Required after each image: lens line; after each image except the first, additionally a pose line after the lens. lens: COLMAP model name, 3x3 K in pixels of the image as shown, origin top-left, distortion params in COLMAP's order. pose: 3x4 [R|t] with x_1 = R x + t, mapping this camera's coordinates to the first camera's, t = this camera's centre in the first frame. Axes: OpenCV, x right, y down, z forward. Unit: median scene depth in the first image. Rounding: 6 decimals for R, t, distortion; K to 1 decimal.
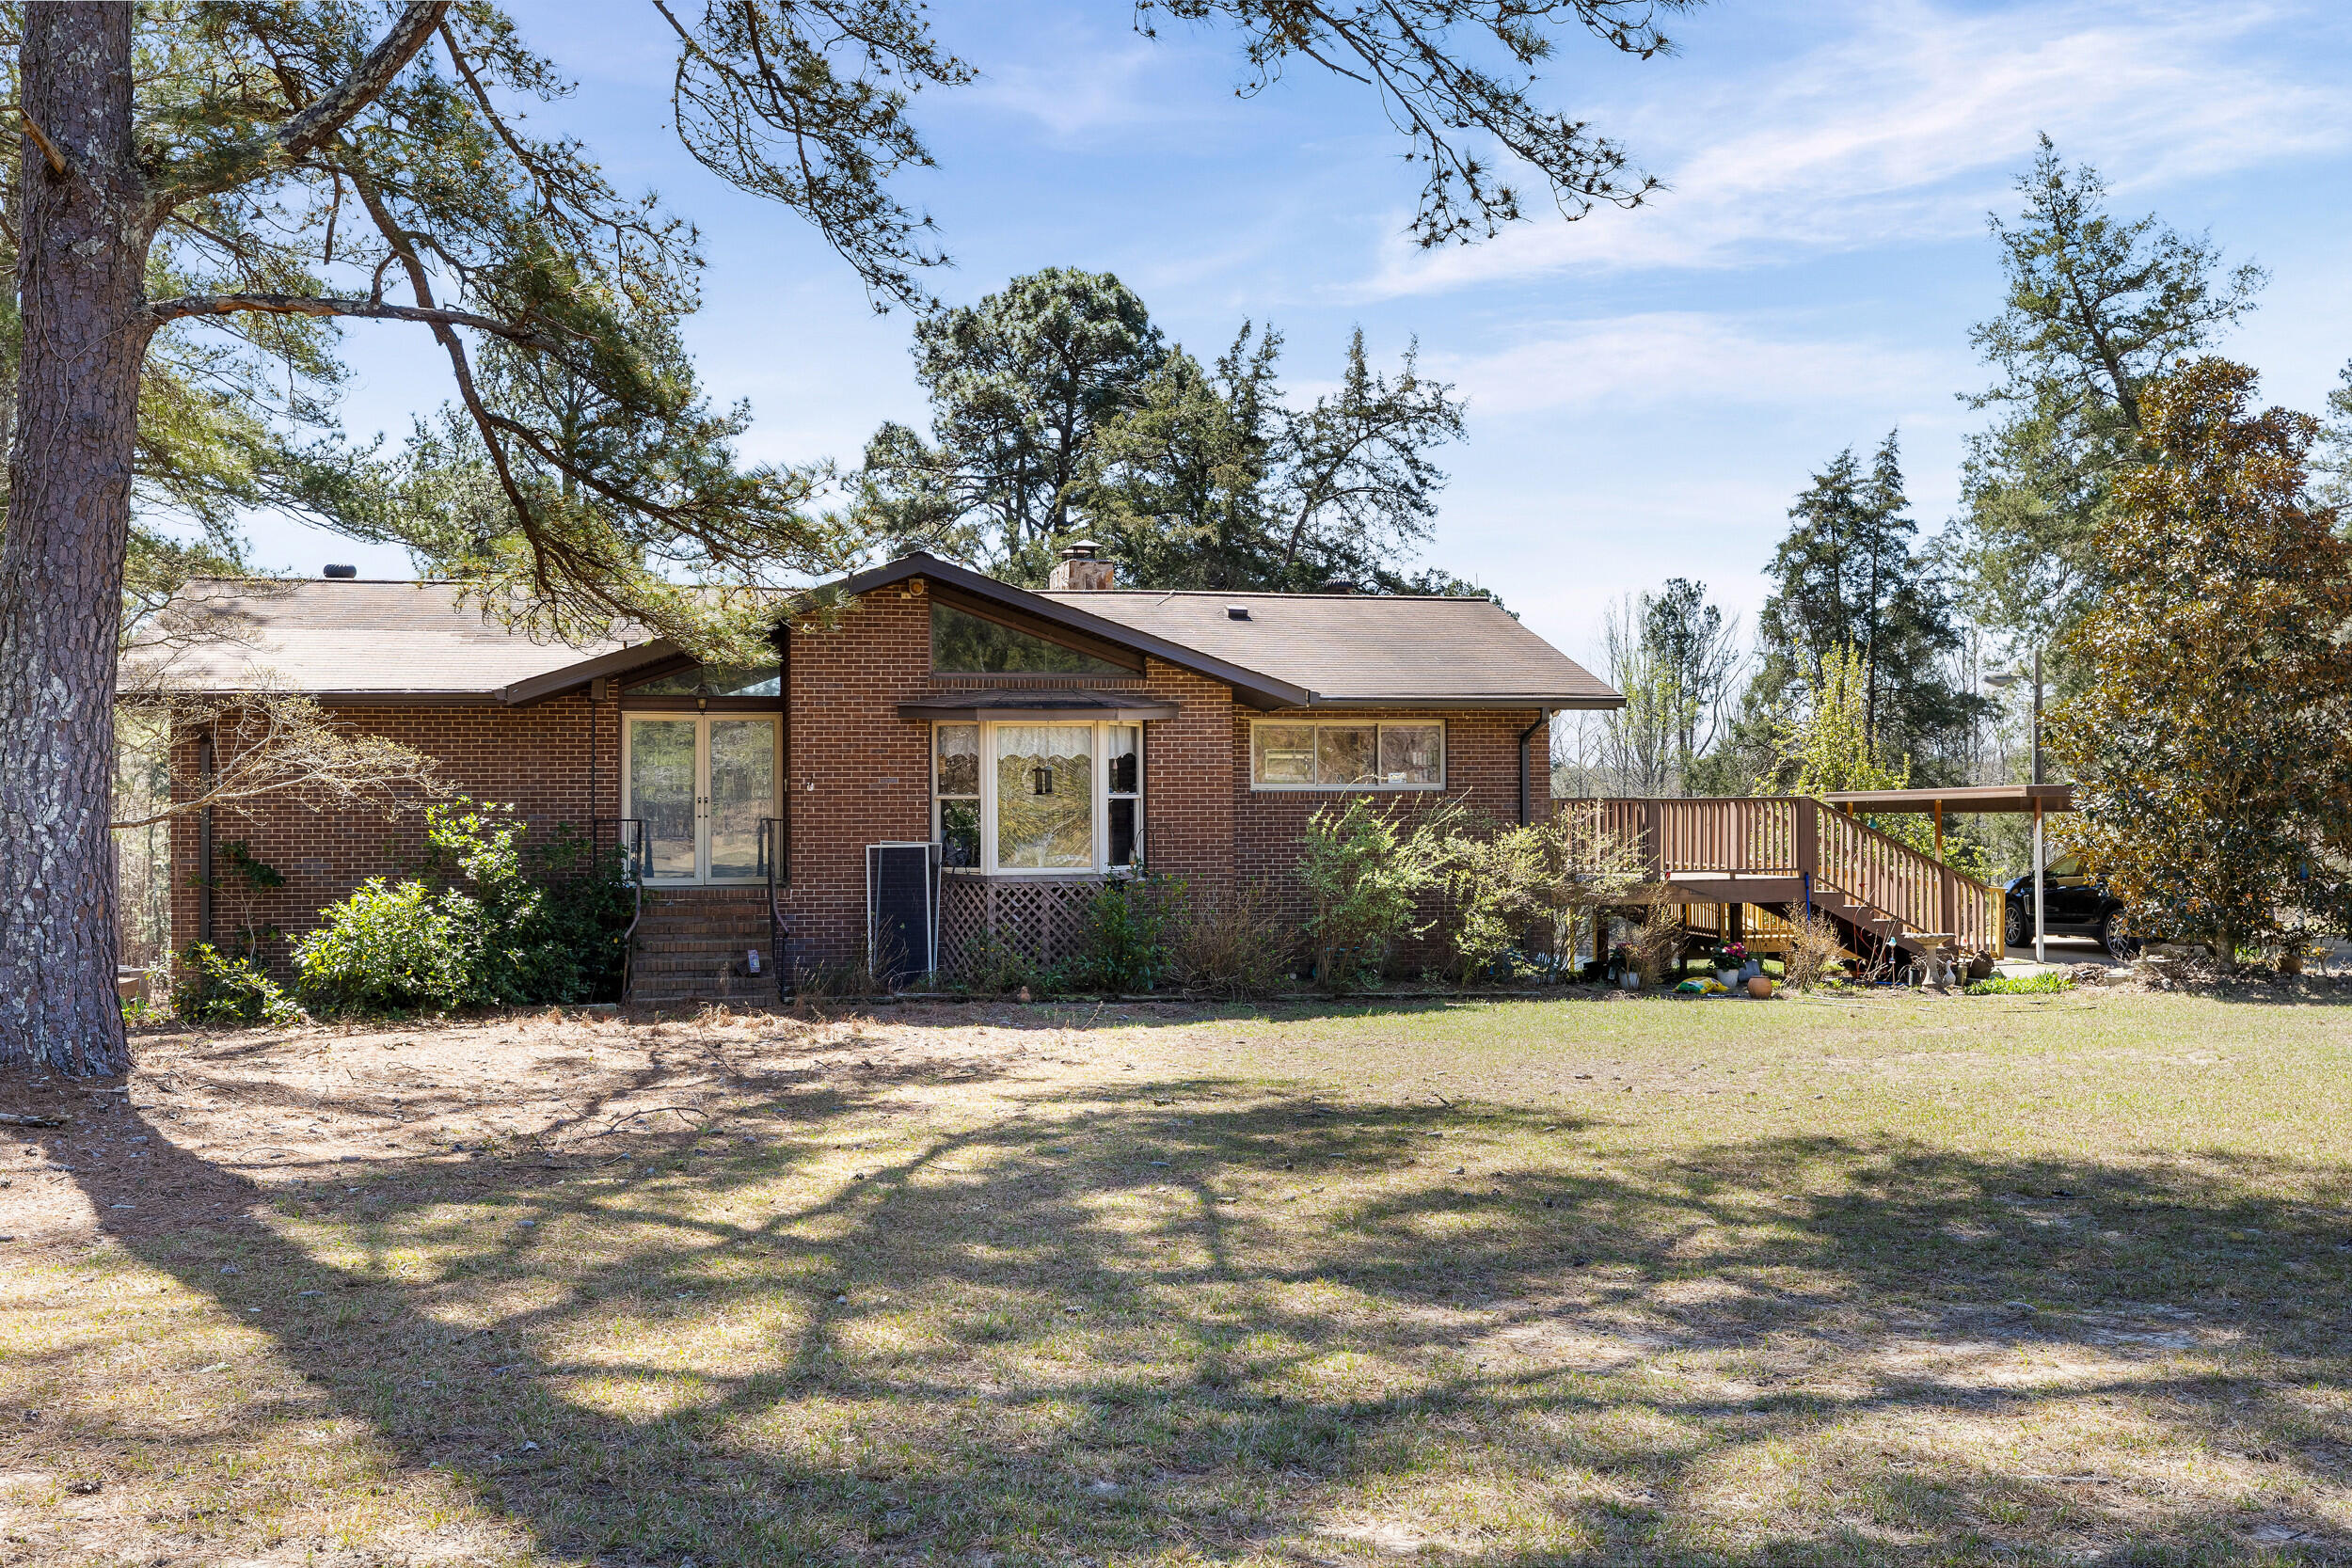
lens RADIAL K [[2234.2, 0, 1176.0], [0, 2234.2, 784.0], [0, 0, 1]] dist [-0.014393, -0.006637]
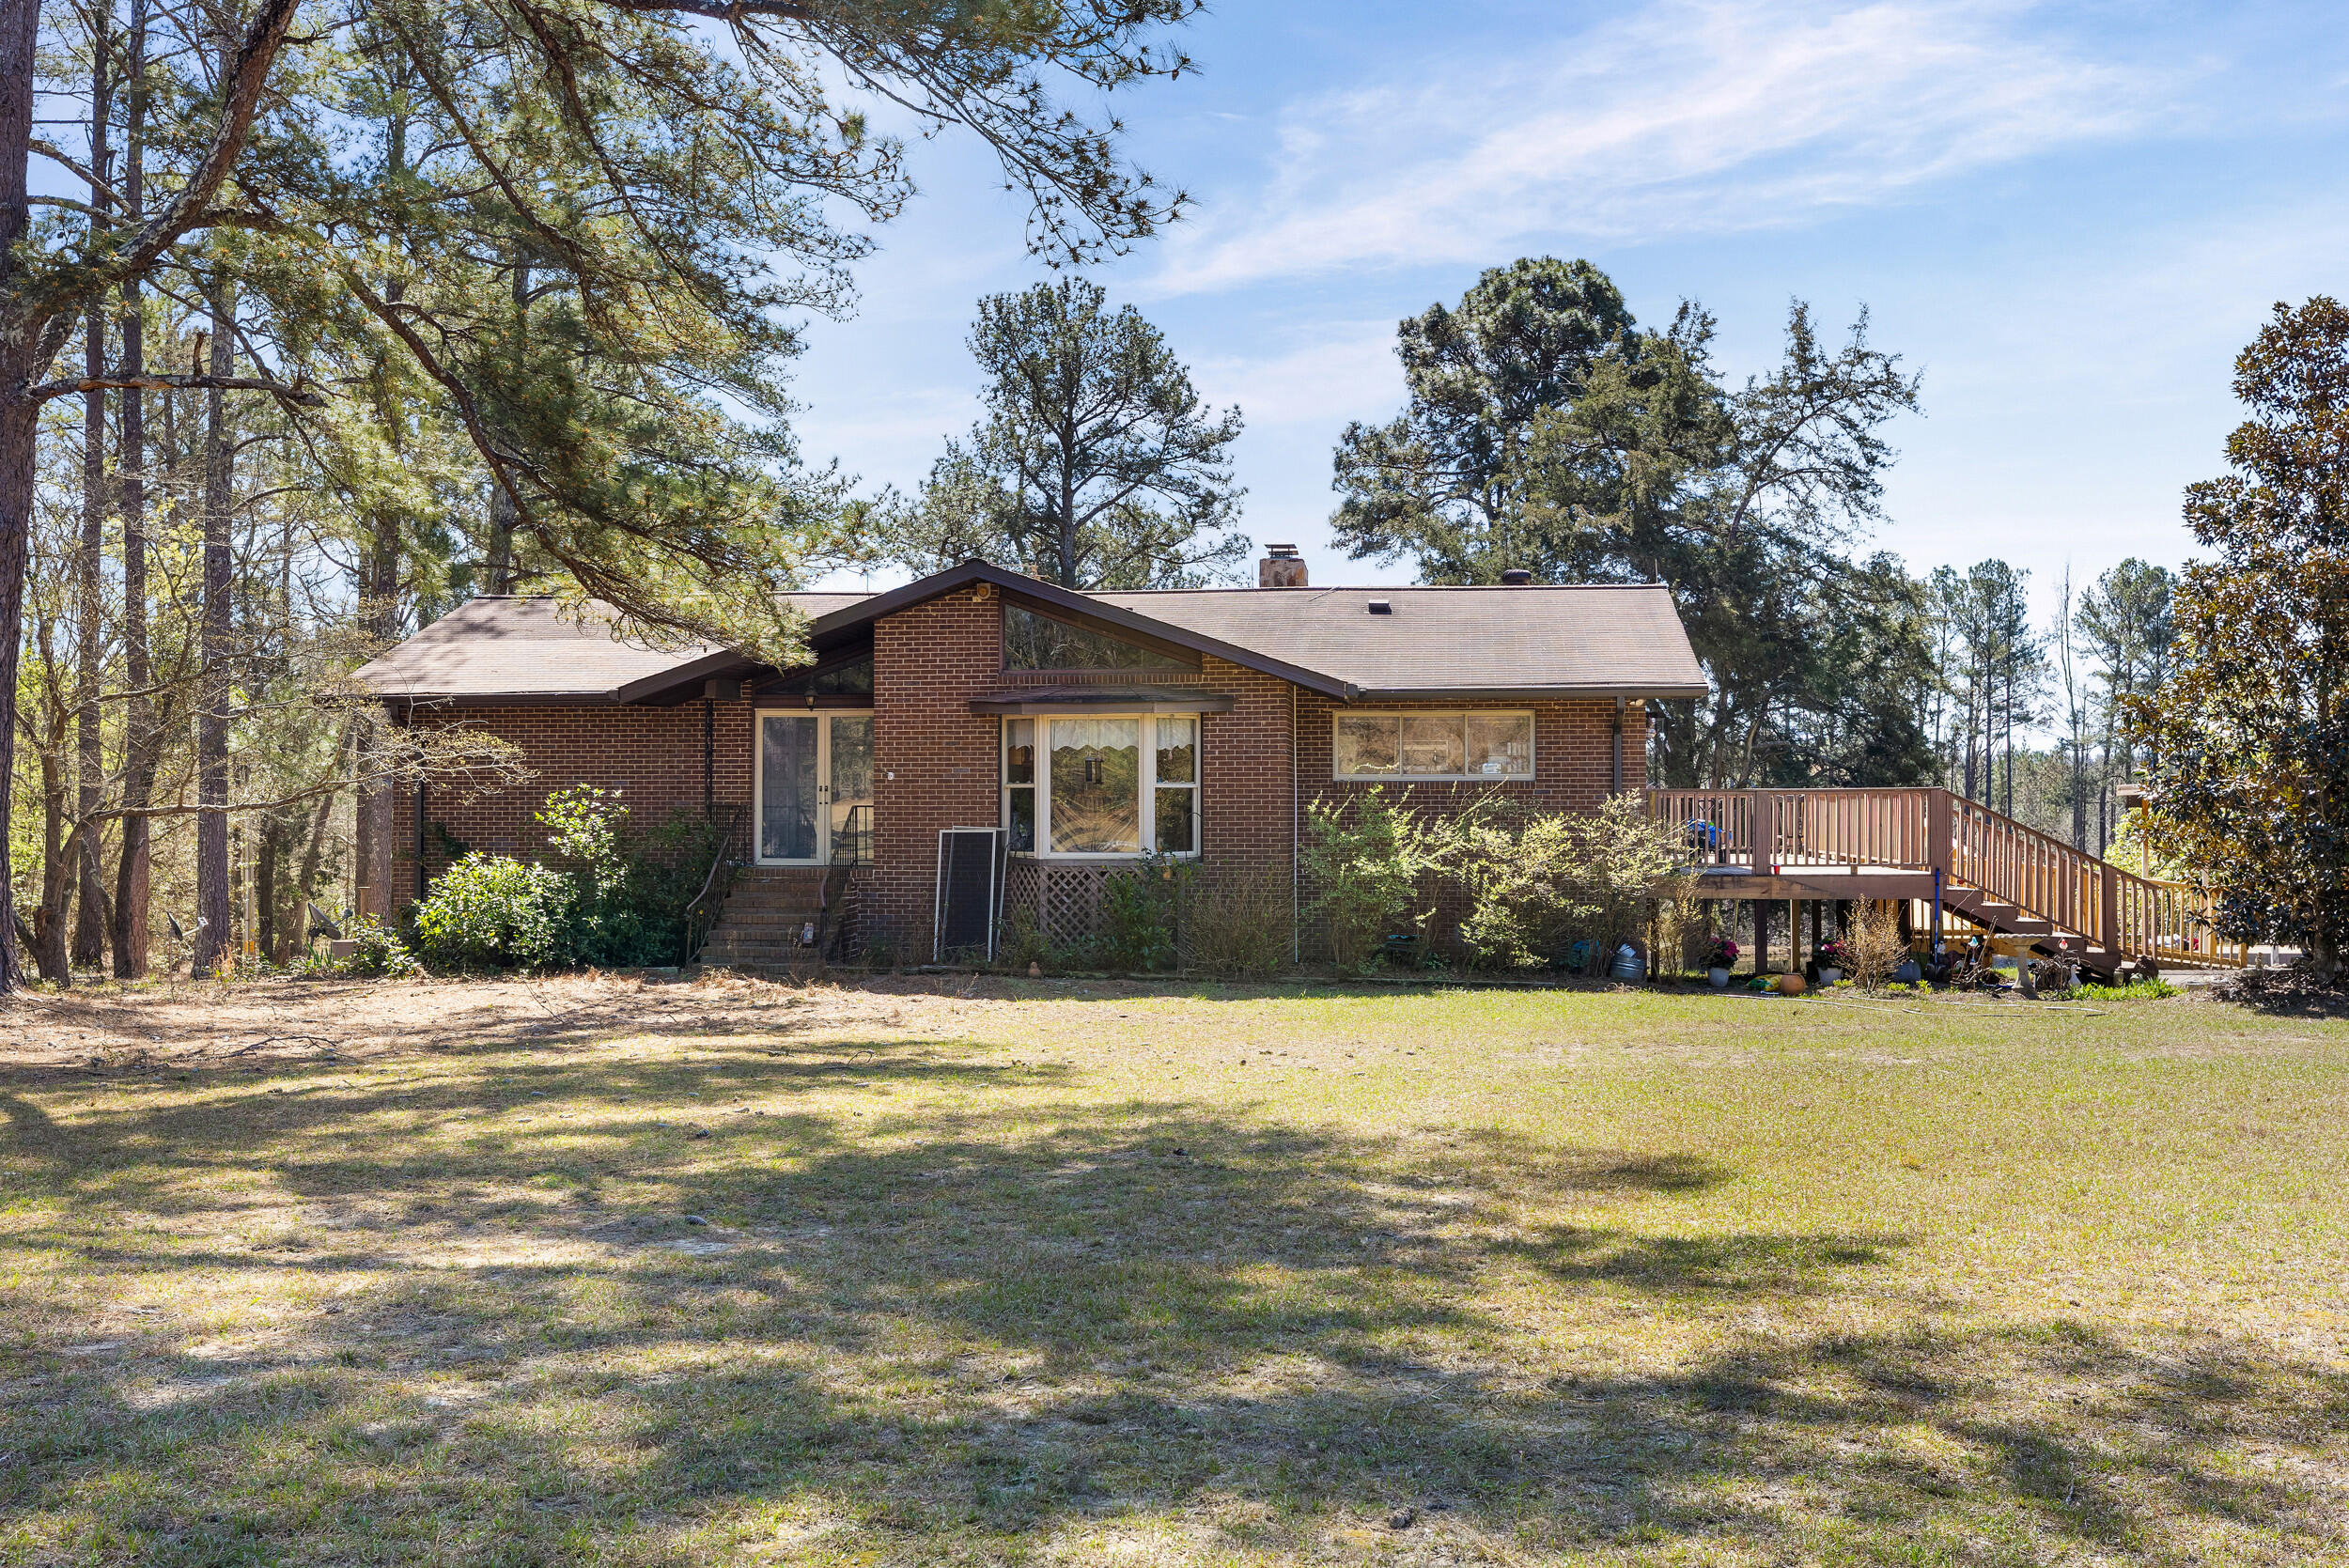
lens RADIAL K [[2260.7, 0, 1174.5], [0, 2260.7, 784.0], [0, 0, 1]] dist [-0.029170, -0.005968]
pose [[0.947885, 0.001379, -0.318611, 0.271392], [-0.000934, 0.999998, 0.001549, 0.002742], [0.318612, -0.001171, 0.947884, -0.004374]]
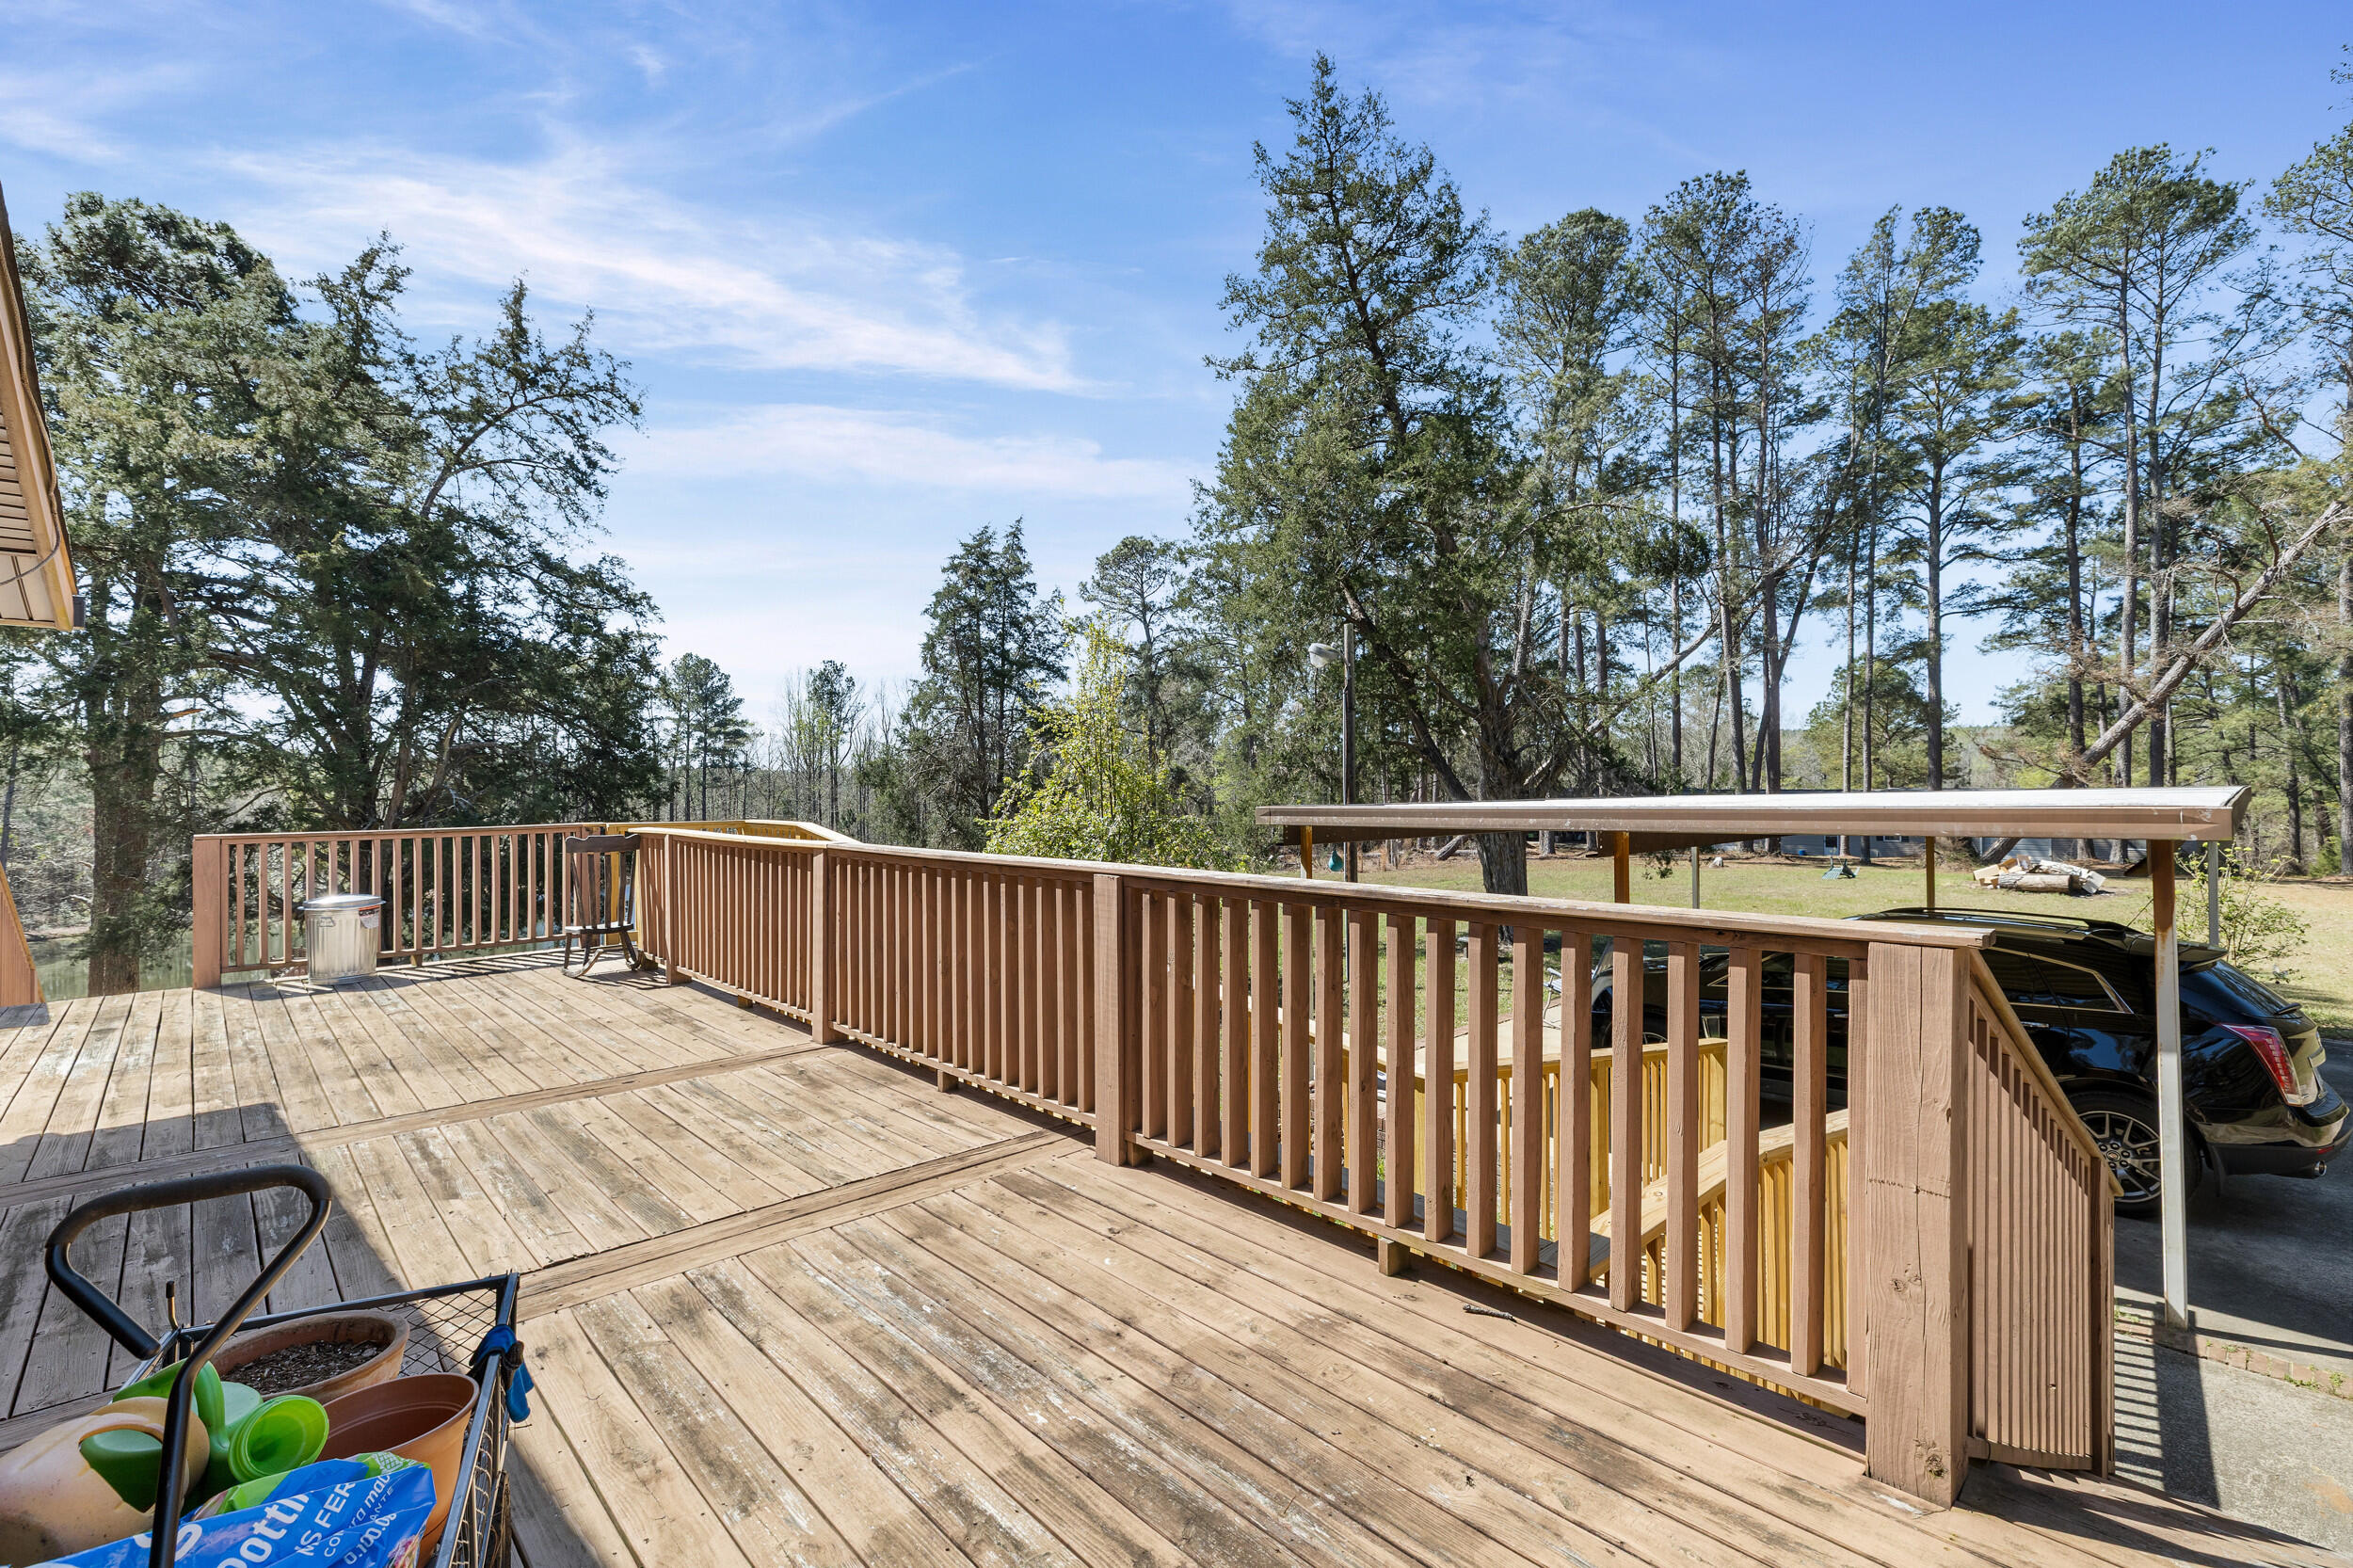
lens RADIAL K [[1021.4, 0, 1176.5], [0, 1021.4, 784.0], [0, 0, 1]] dist [0.001429, 0.000698]
pose [[0.848784, 0.000506, 0.528739, 0.184220], [-0.004106, 0.999976, 0.005635, -0.005449], [-0.528724, -0.006954, 0.848766, 1.007090]]
